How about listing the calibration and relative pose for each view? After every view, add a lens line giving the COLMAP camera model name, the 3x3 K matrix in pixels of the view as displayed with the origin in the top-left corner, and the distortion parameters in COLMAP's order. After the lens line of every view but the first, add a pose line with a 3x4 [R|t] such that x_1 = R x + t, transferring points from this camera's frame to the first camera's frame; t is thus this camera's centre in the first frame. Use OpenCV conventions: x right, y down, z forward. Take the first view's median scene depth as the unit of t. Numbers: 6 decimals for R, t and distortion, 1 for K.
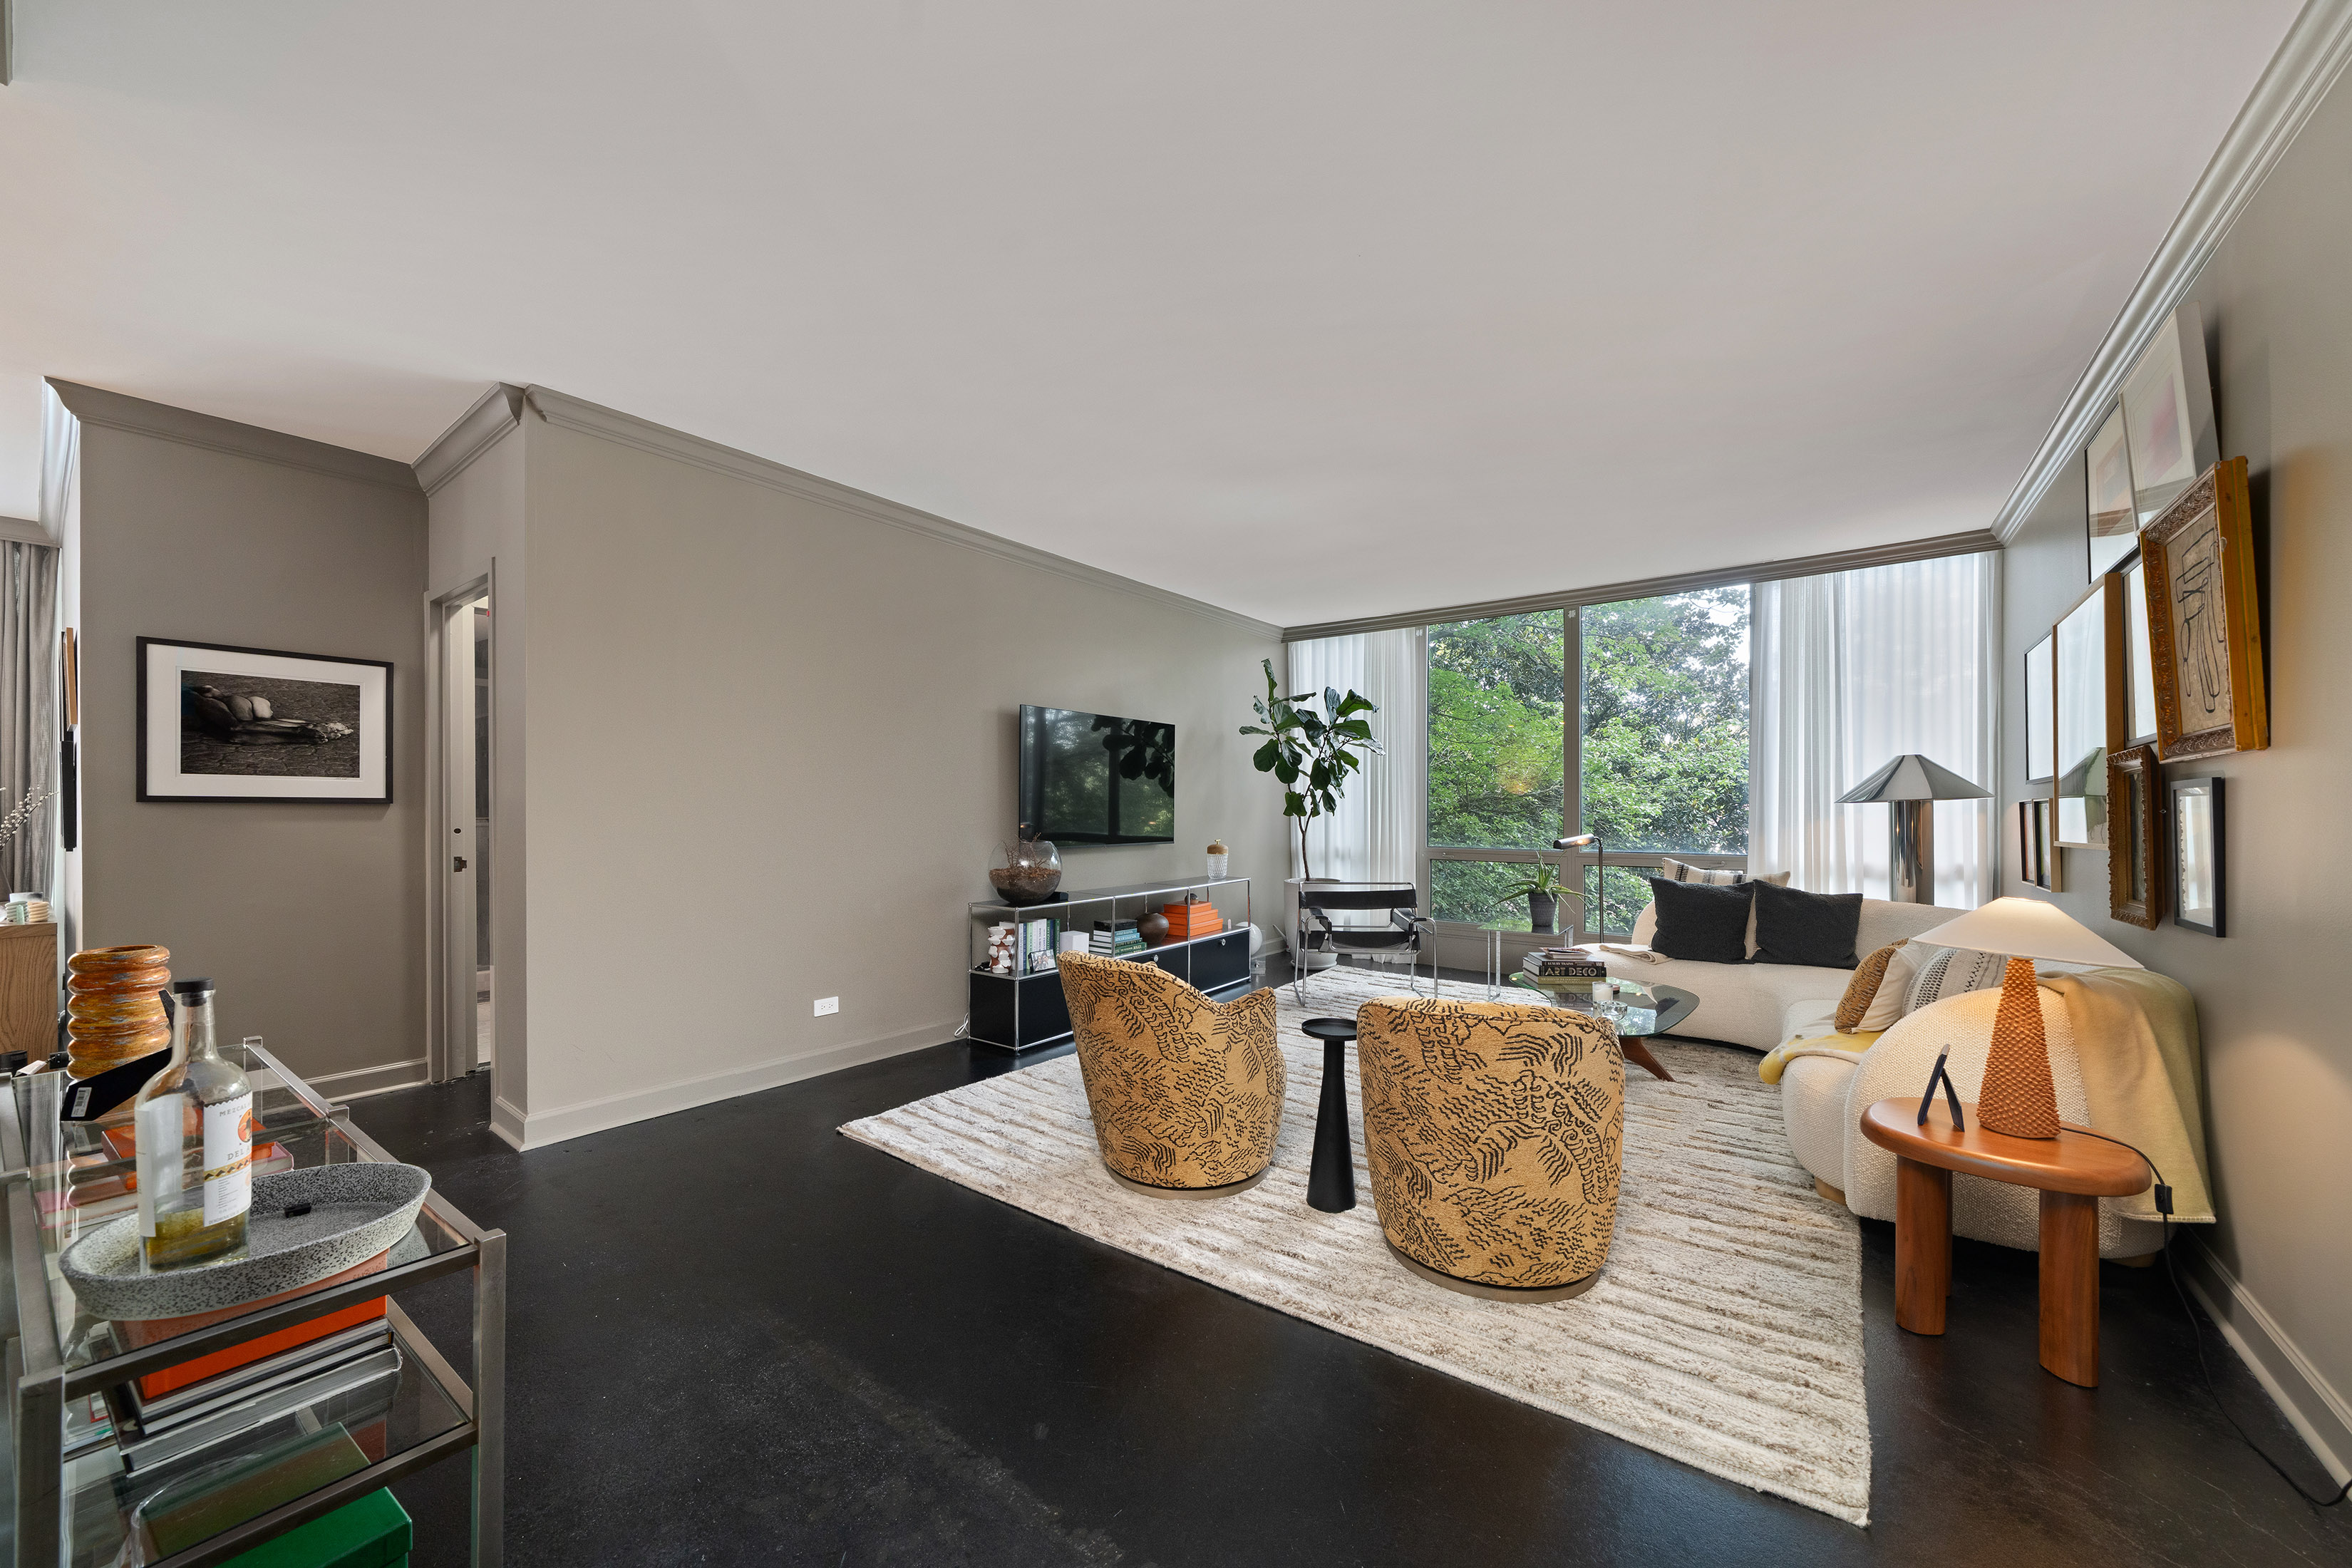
lens RADIAL K [[869.5, 0, 1188.9], [0, 869.5, 803.4], [0, 0, 1]] dist [-0.006150, -0.000074]
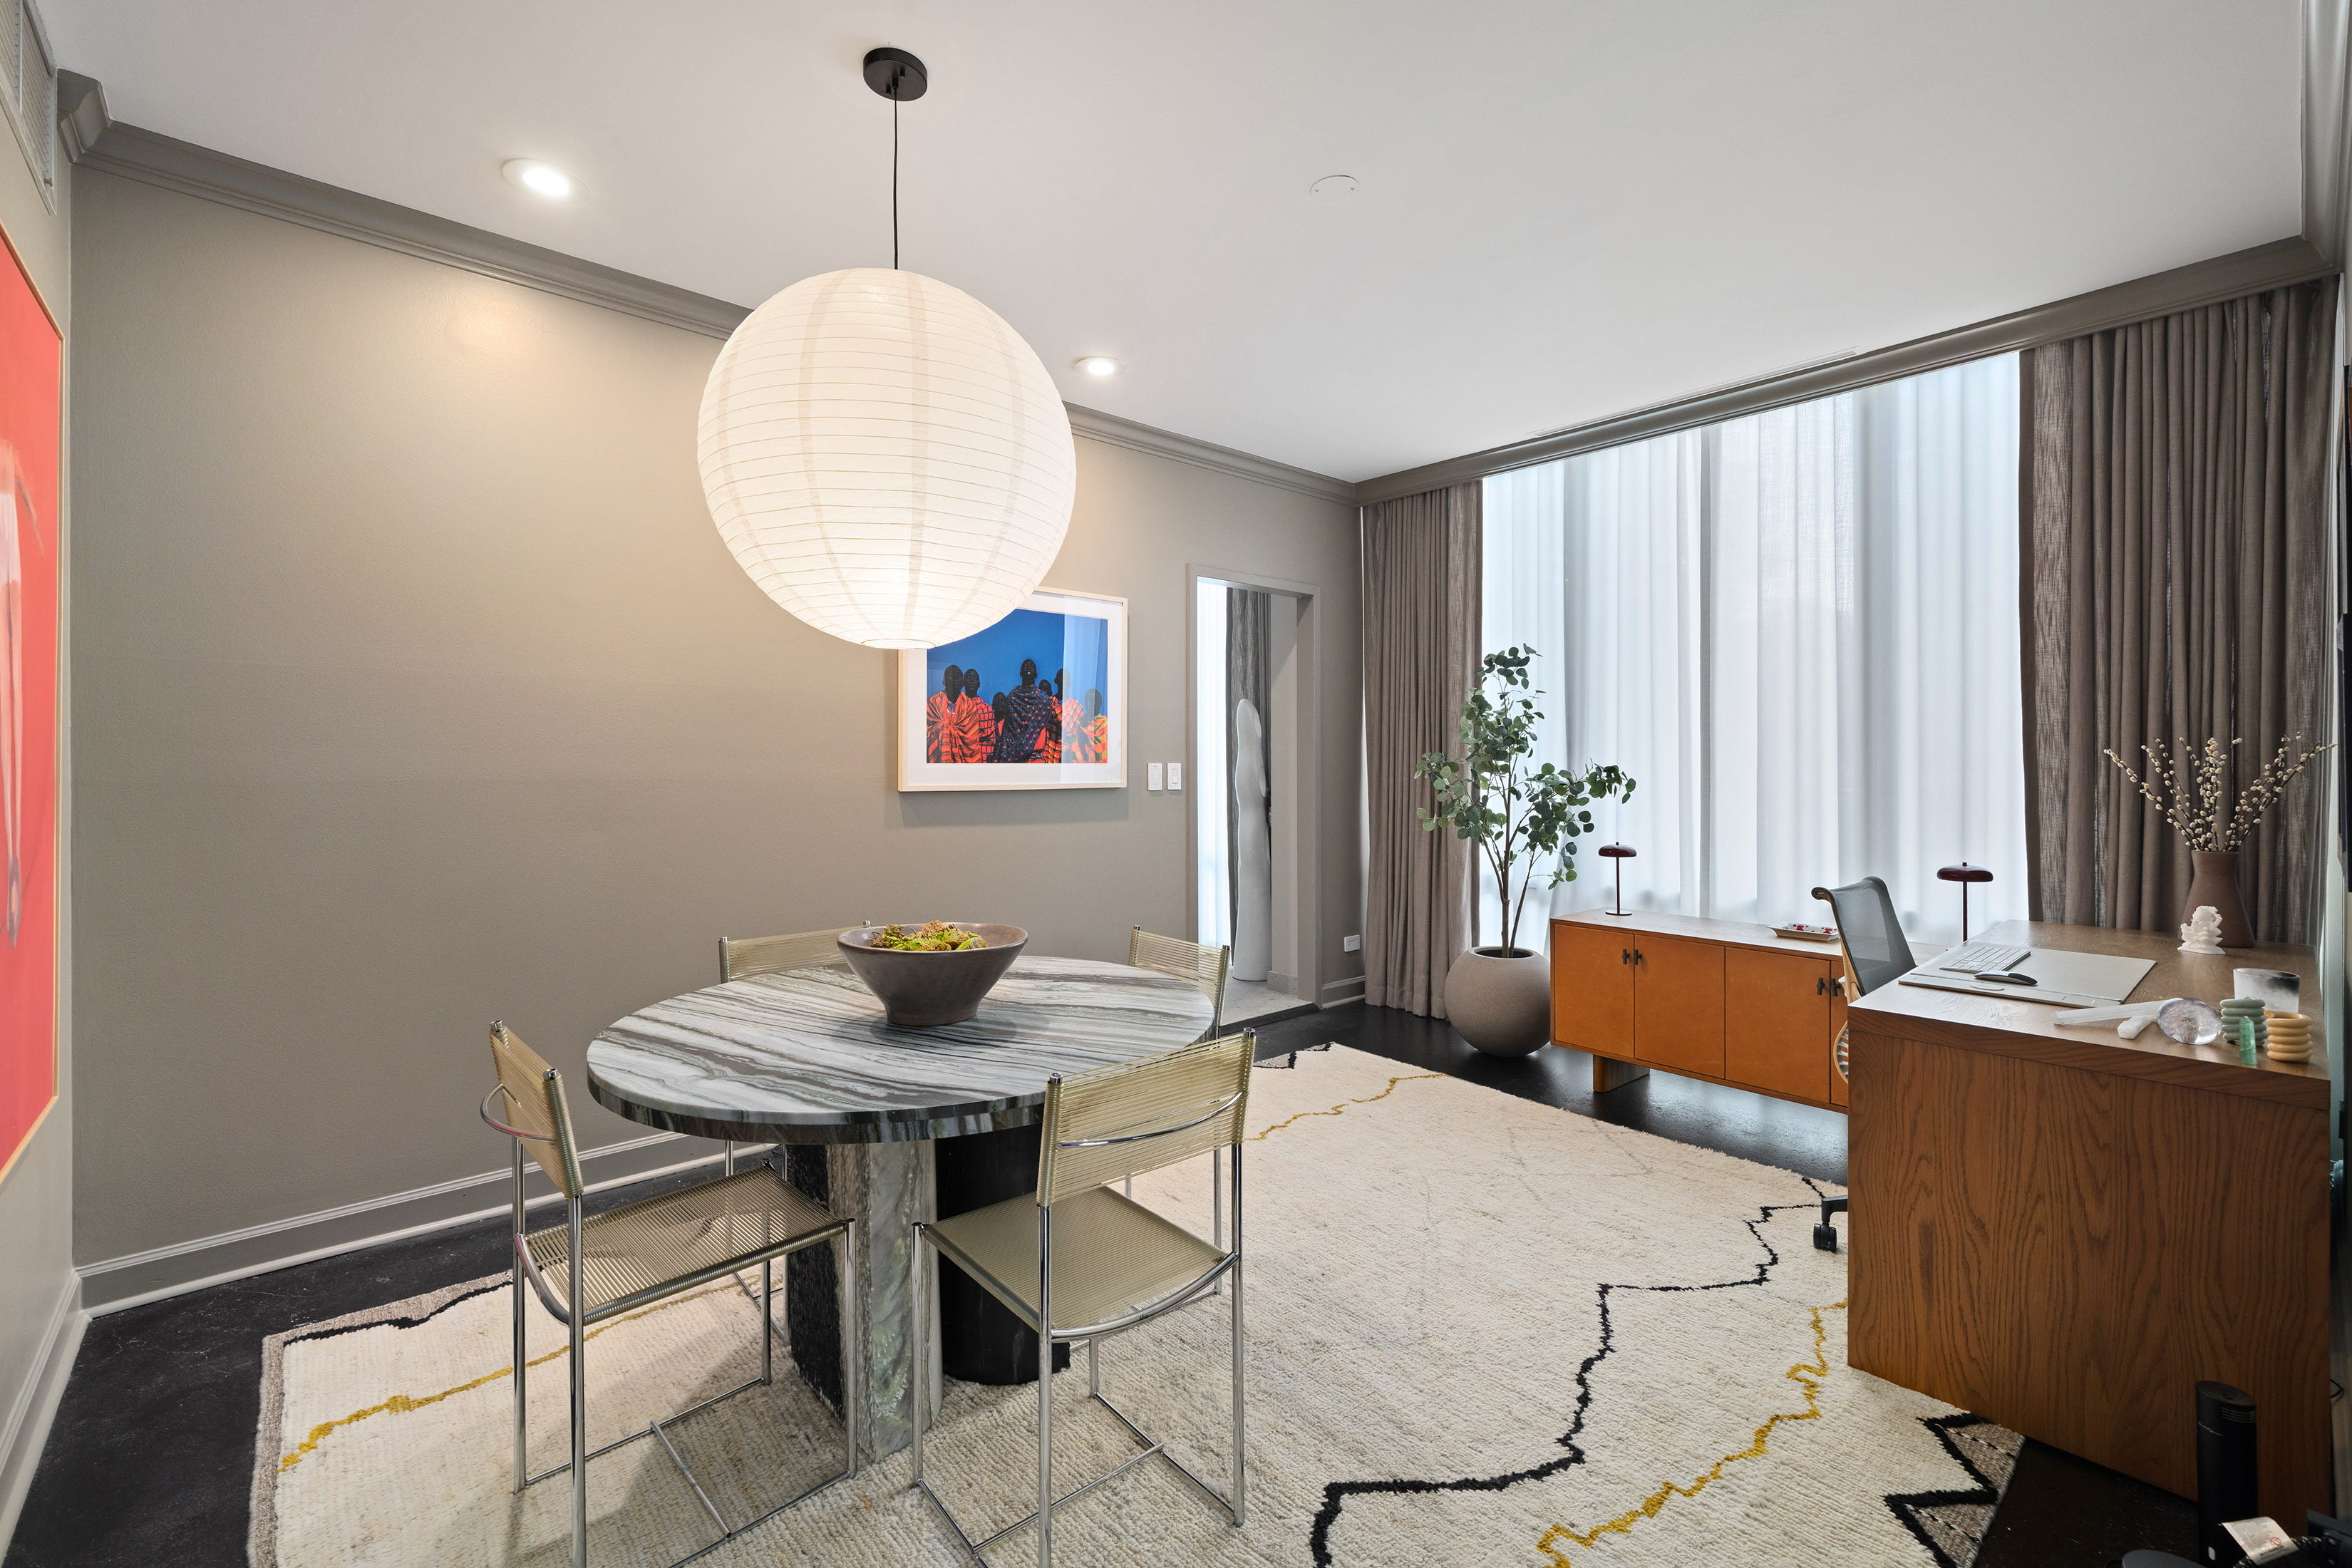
lens RADIAL K [[993.0, 0, 1180.4], [0, 993.0, 776.8], [0, 0, 1]] dist [-0.001095, -0.000077]
pose [[-0.207275, 0.013350, -0.978192, -0.610335], [0.005794, 0.999906, 0.012419, -0.005489], [0.978266, -0.003093, -0.207333, 0.462090]]
